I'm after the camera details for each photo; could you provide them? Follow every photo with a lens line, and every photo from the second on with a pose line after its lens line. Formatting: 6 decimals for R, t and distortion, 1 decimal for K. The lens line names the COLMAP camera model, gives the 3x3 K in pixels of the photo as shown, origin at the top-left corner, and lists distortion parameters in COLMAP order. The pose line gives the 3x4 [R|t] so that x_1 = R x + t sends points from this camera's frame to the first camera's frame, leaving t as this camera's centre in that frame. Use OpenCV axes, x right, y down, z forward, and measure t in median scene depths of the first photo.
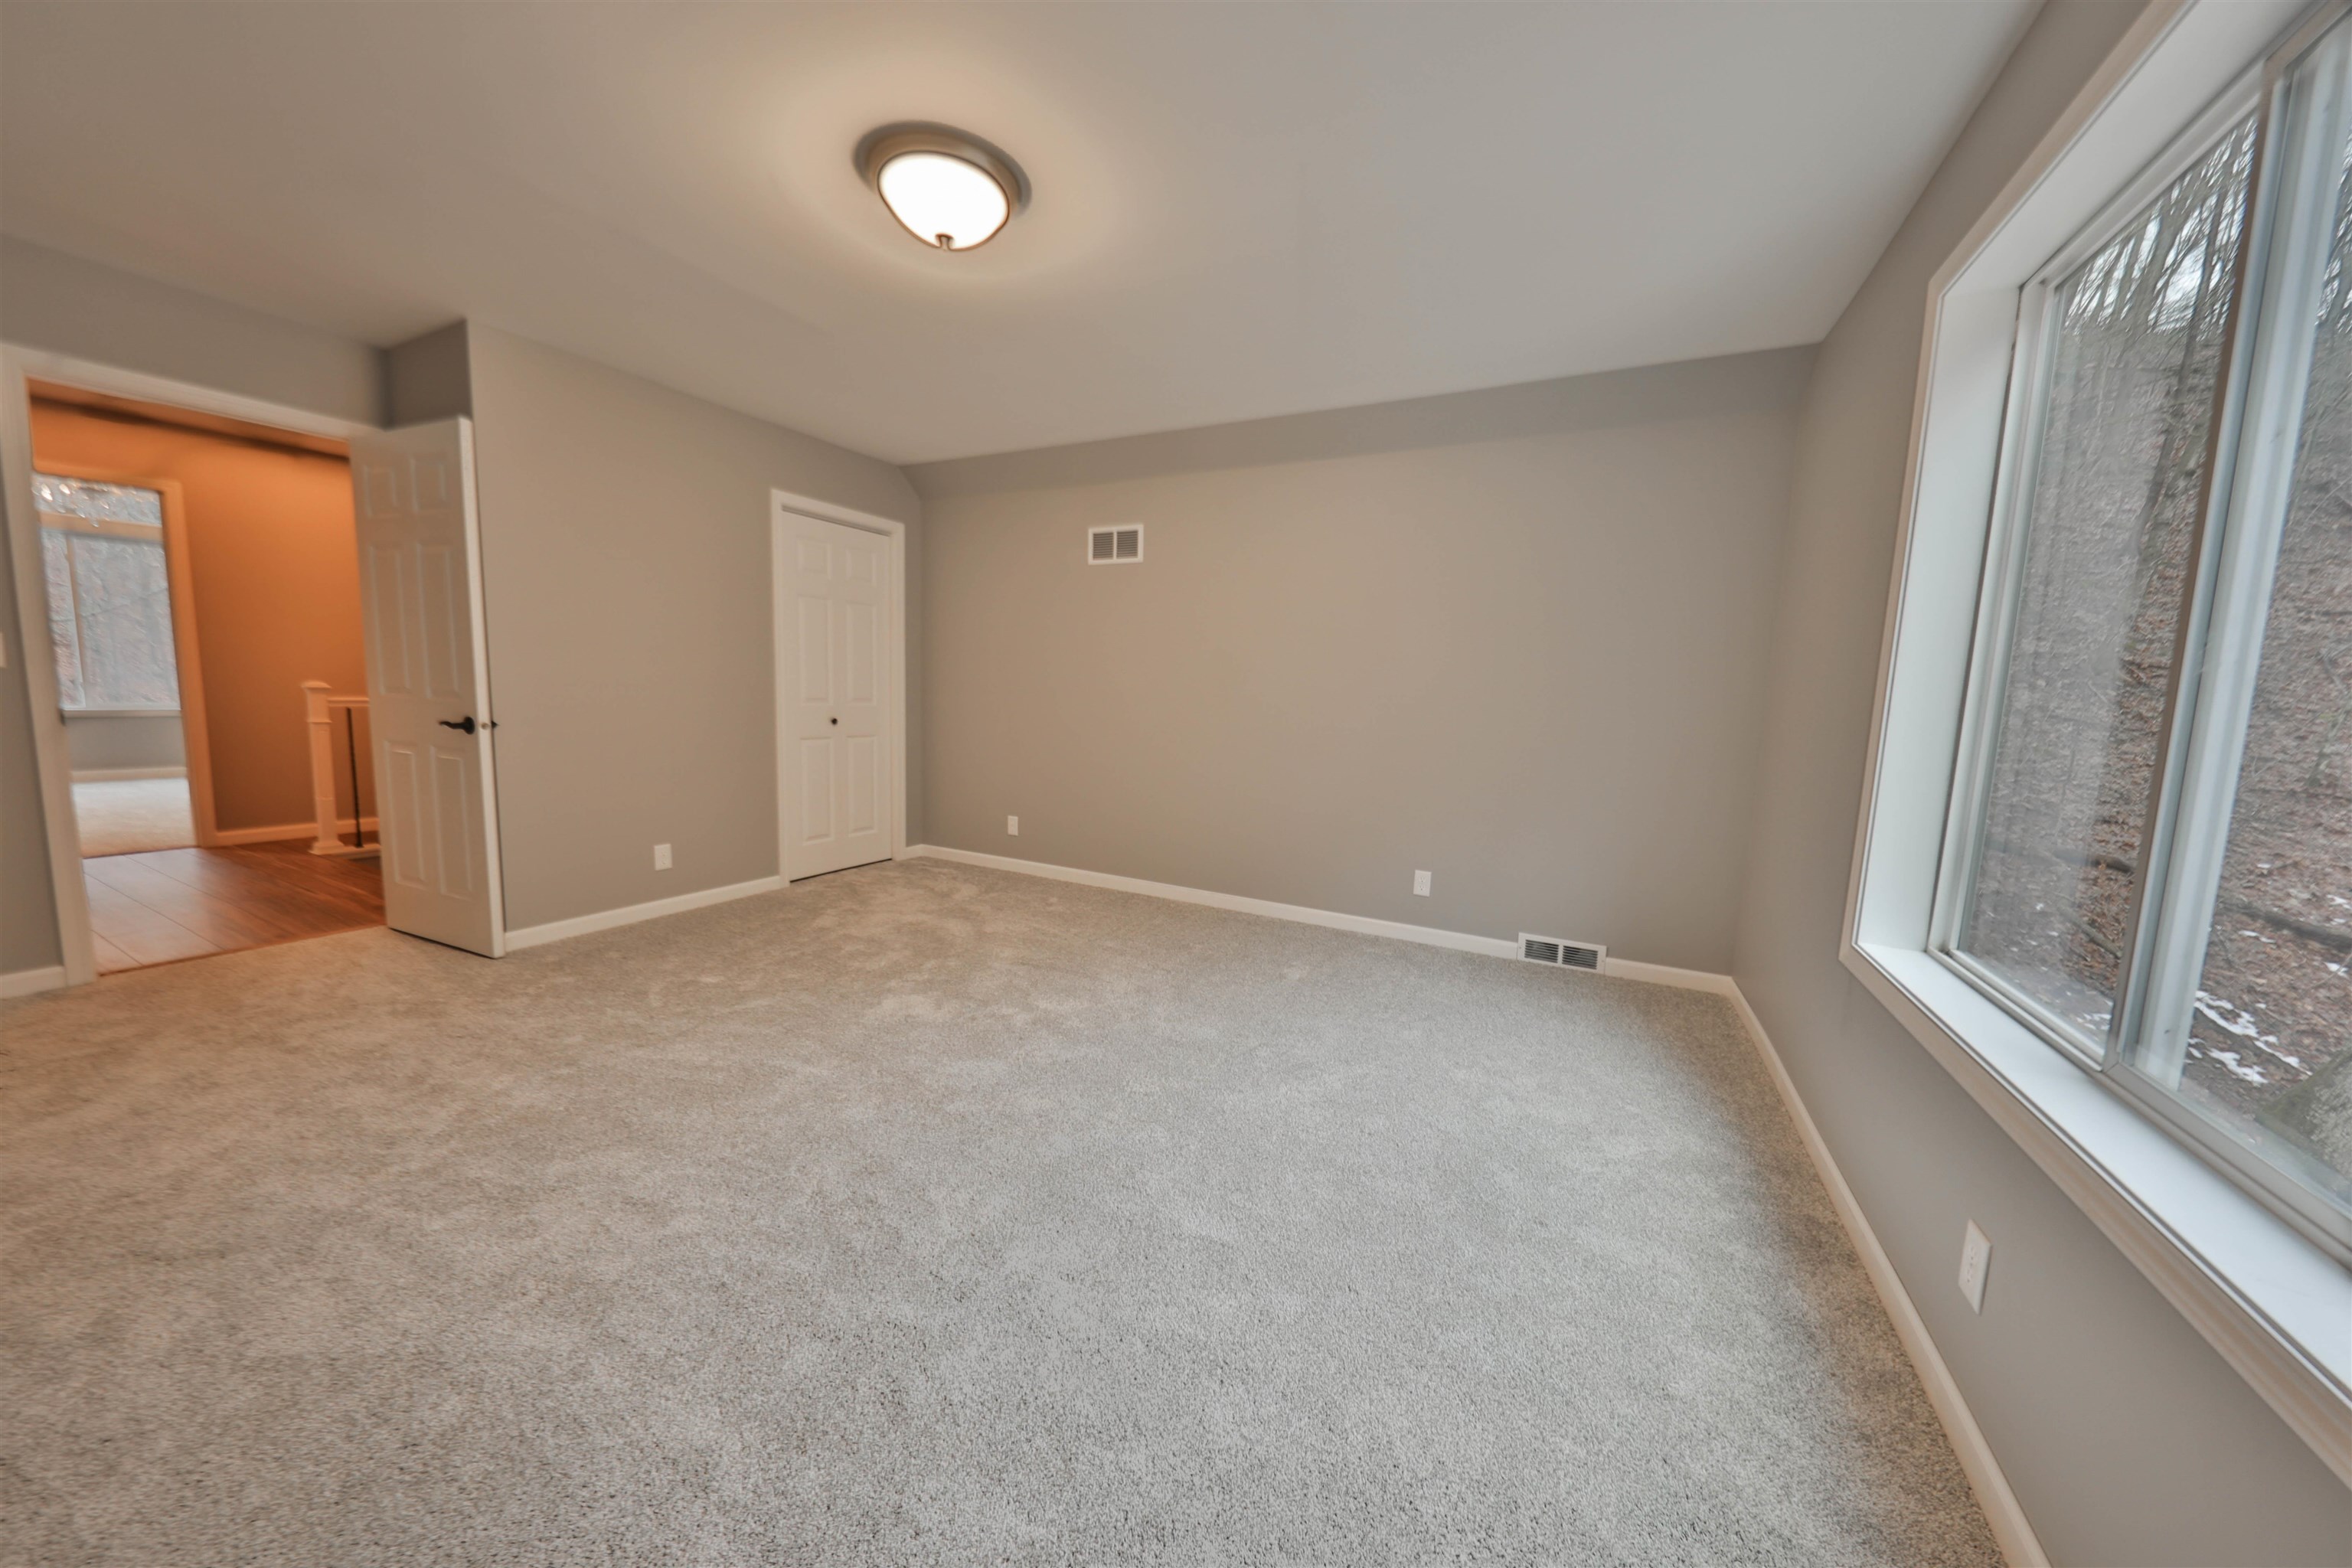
lens RADIAL K [[786.3, 0, 1171.7], [0, 786.3, 782.0], [0, 0, 1]] dist [0.001120, -0.003160]
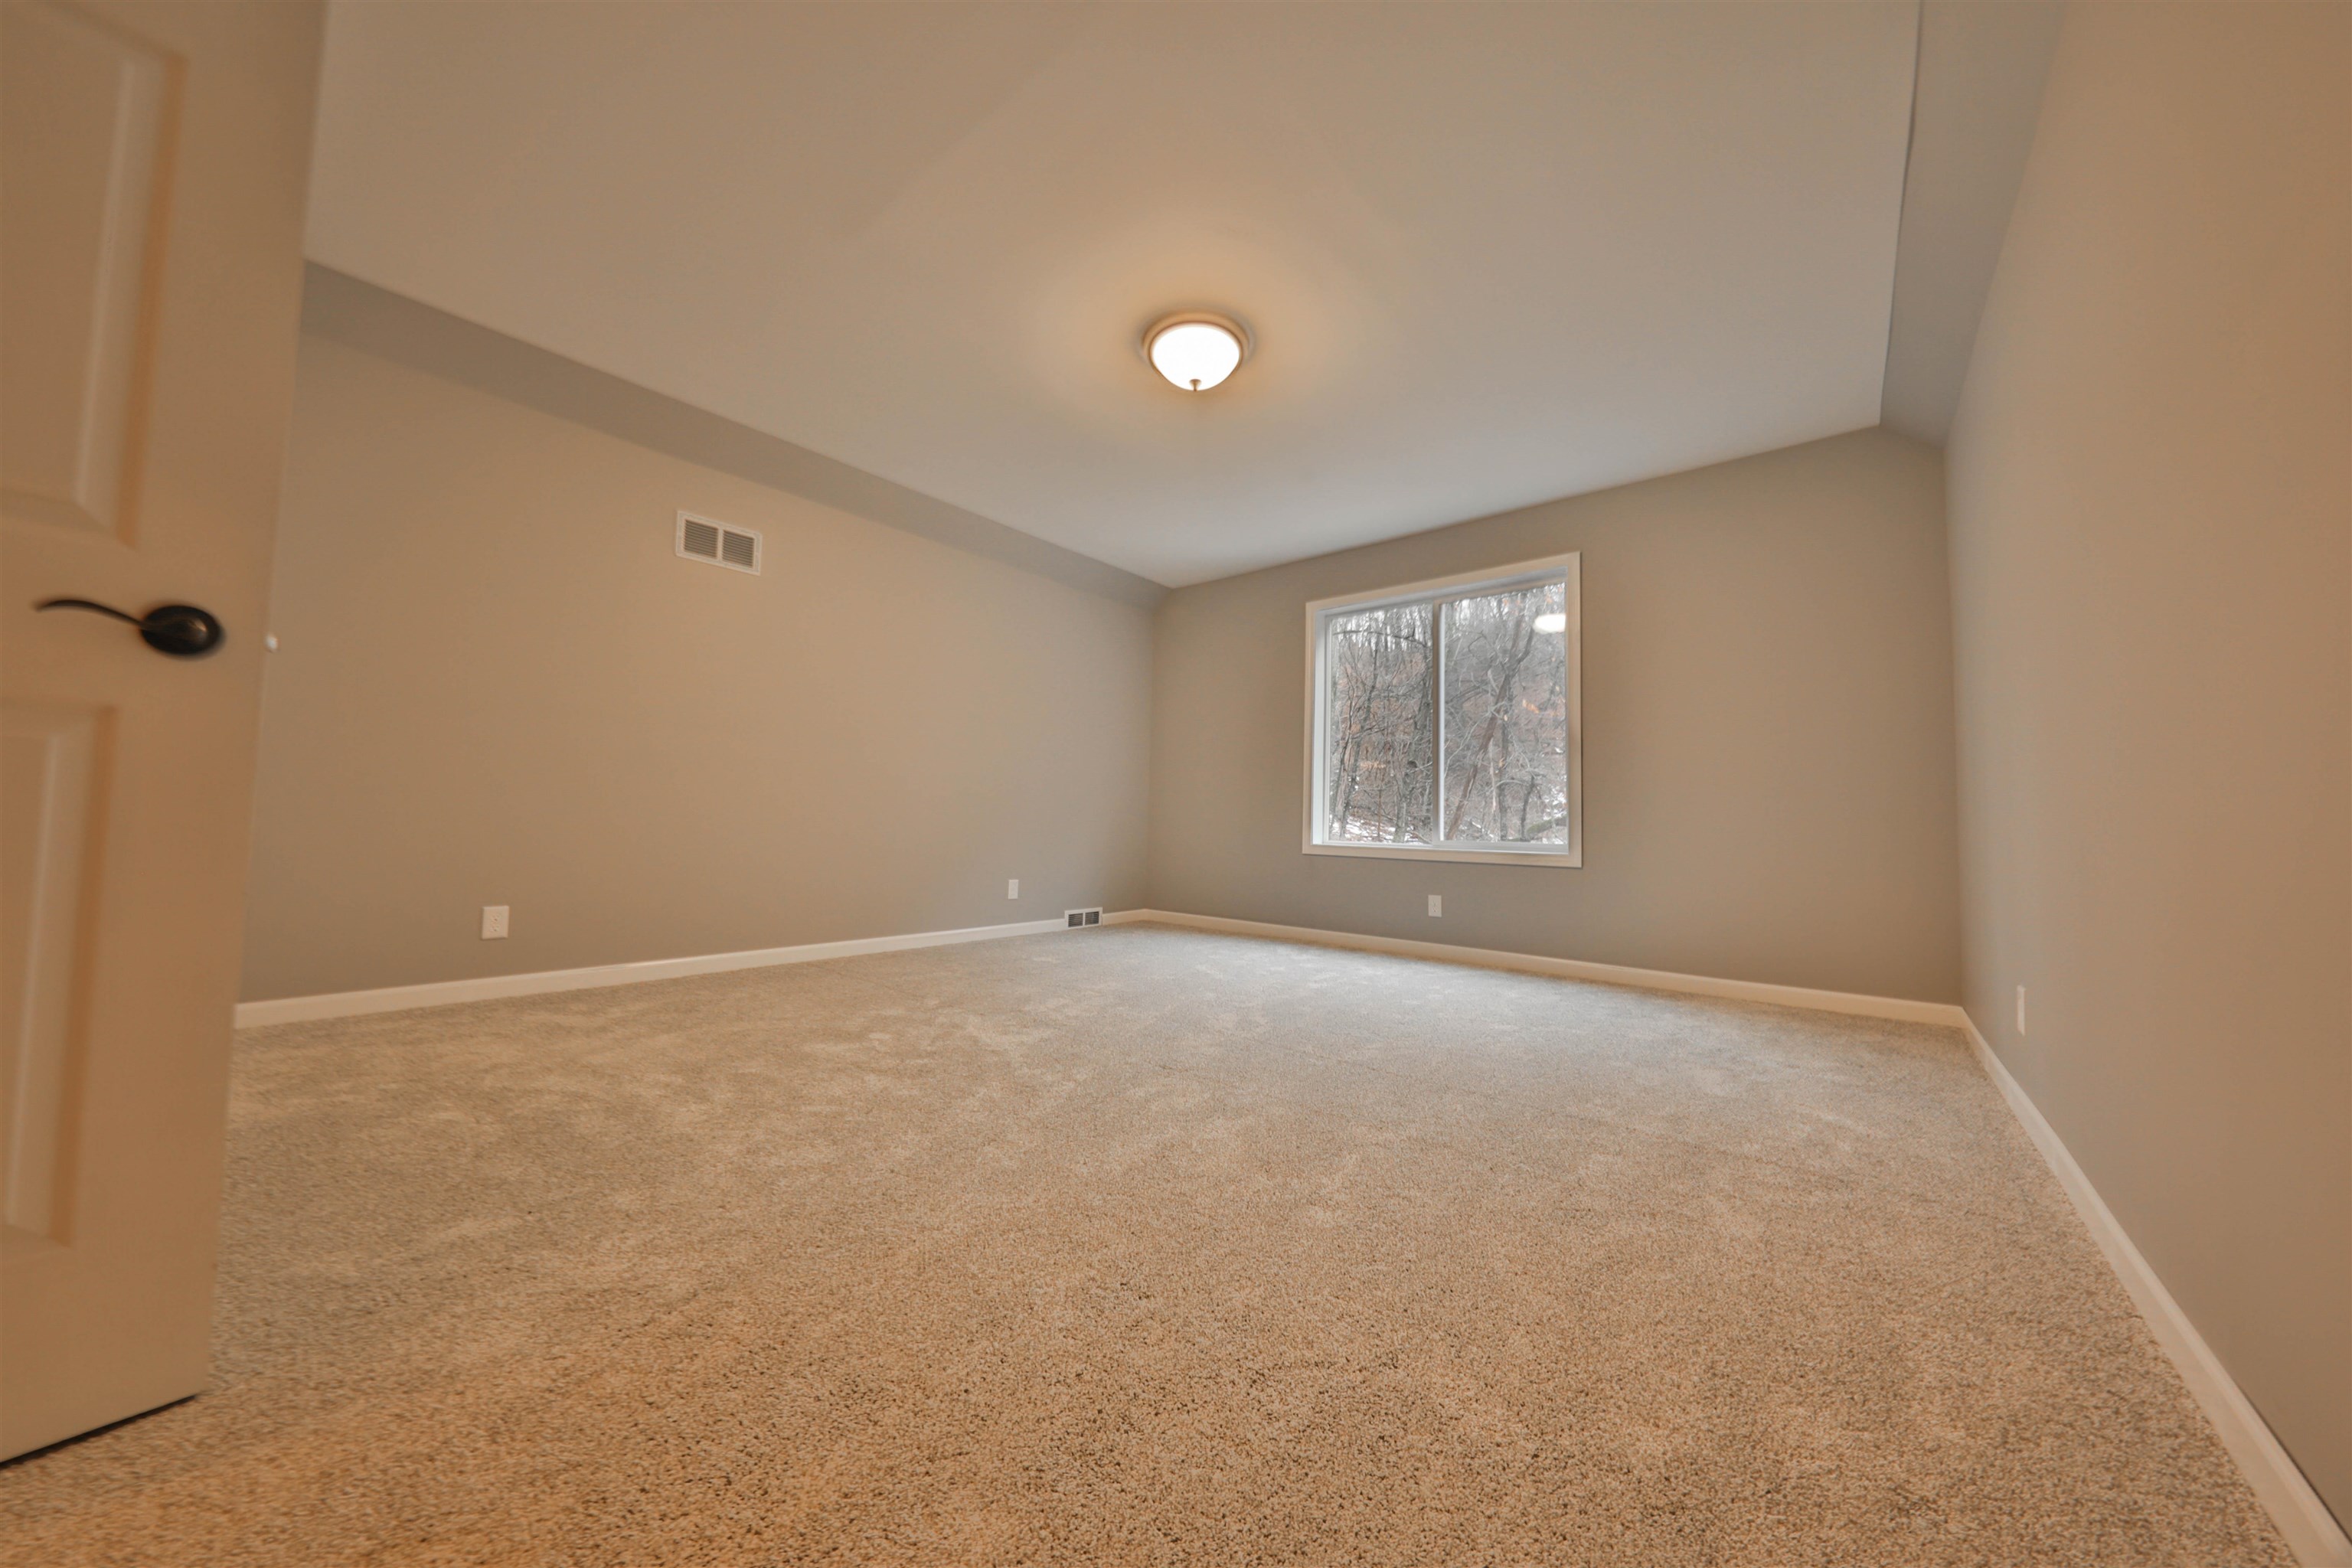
lens RADIAL K [[786.3, 0, 1170.6], [0, 786.3, 788.1], [0, 0, 1]] dist [0.001120, -0.003160]
pose [[0.216804, 0.008231, 0.976180, -0.872230], [0.102492, 0.994246, -0.031147, 0.029943], [-0.970820, 0.106803, 0.214713, 0.445754]]
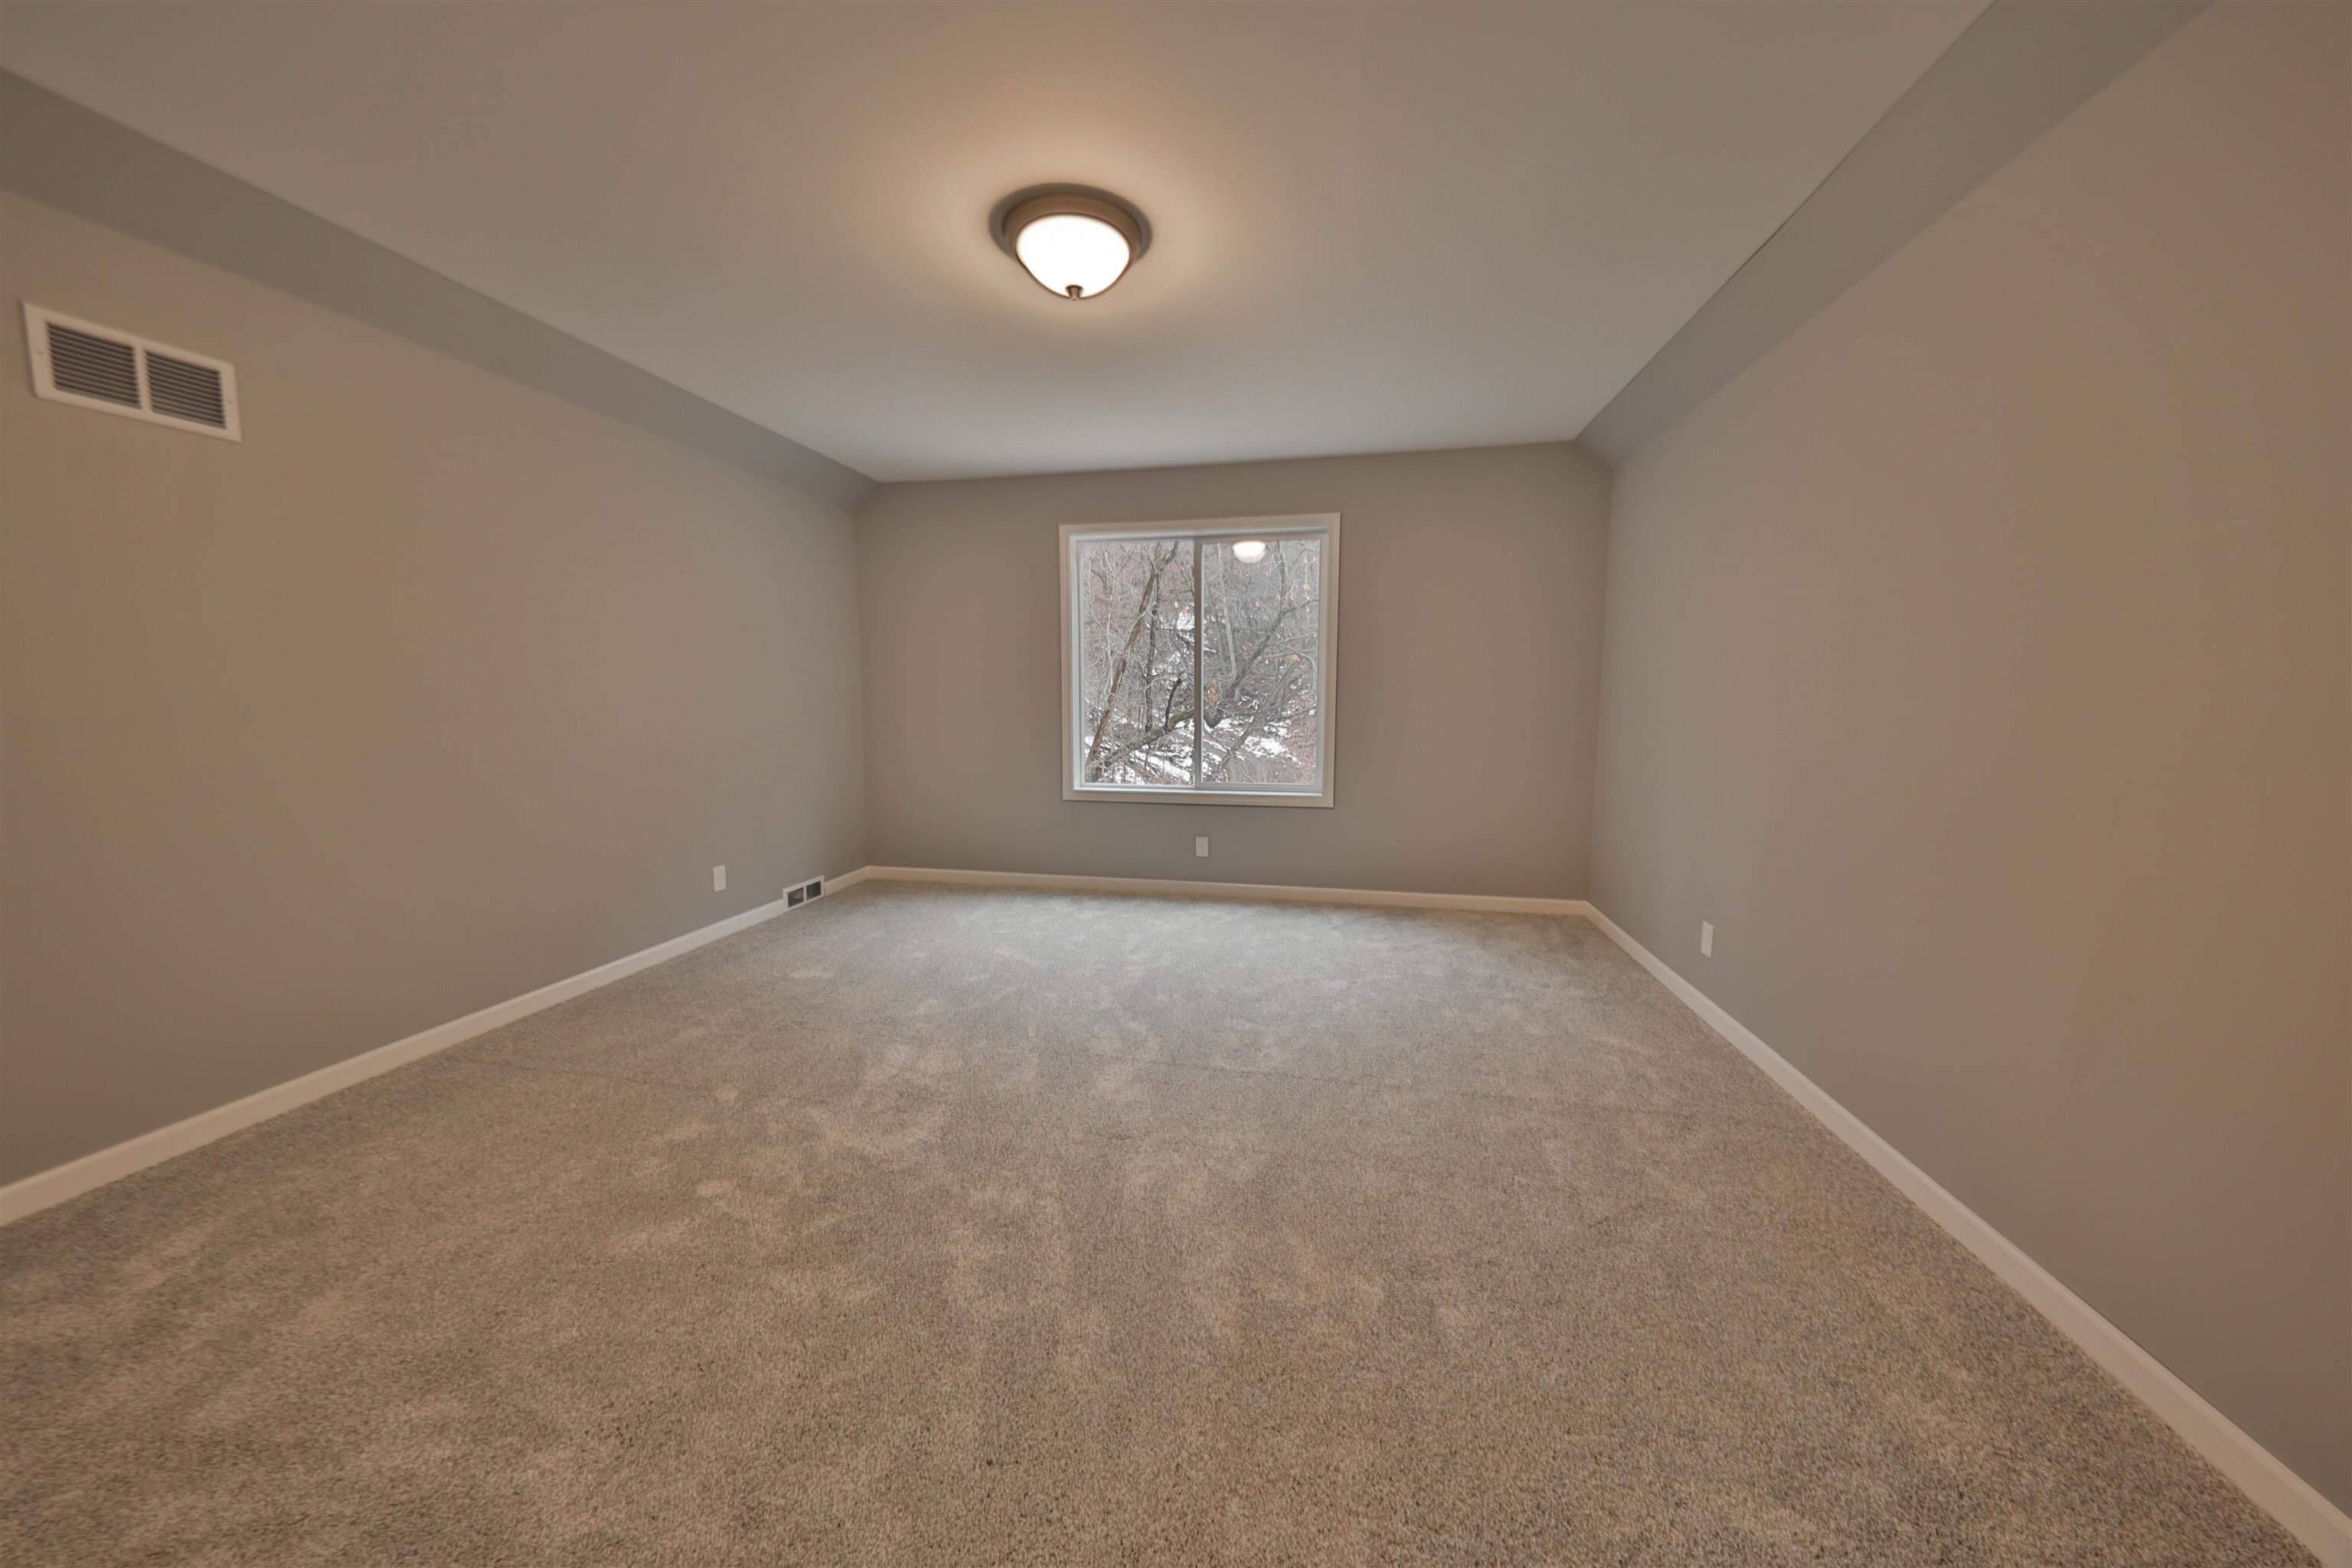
lens RADIAL K [[786.3, 0, 1172.8], [0, 786.3, 781.6], [0, 0, 1]] dist [0.001120, -0.003160]
pose [[-0.276490, -0.143460, 0.950249, -0.774466], [0.103771, 0.978557, 0.177927, -0.110657], [-0.955398, 0.147804, -0.255675, 0.671001]]
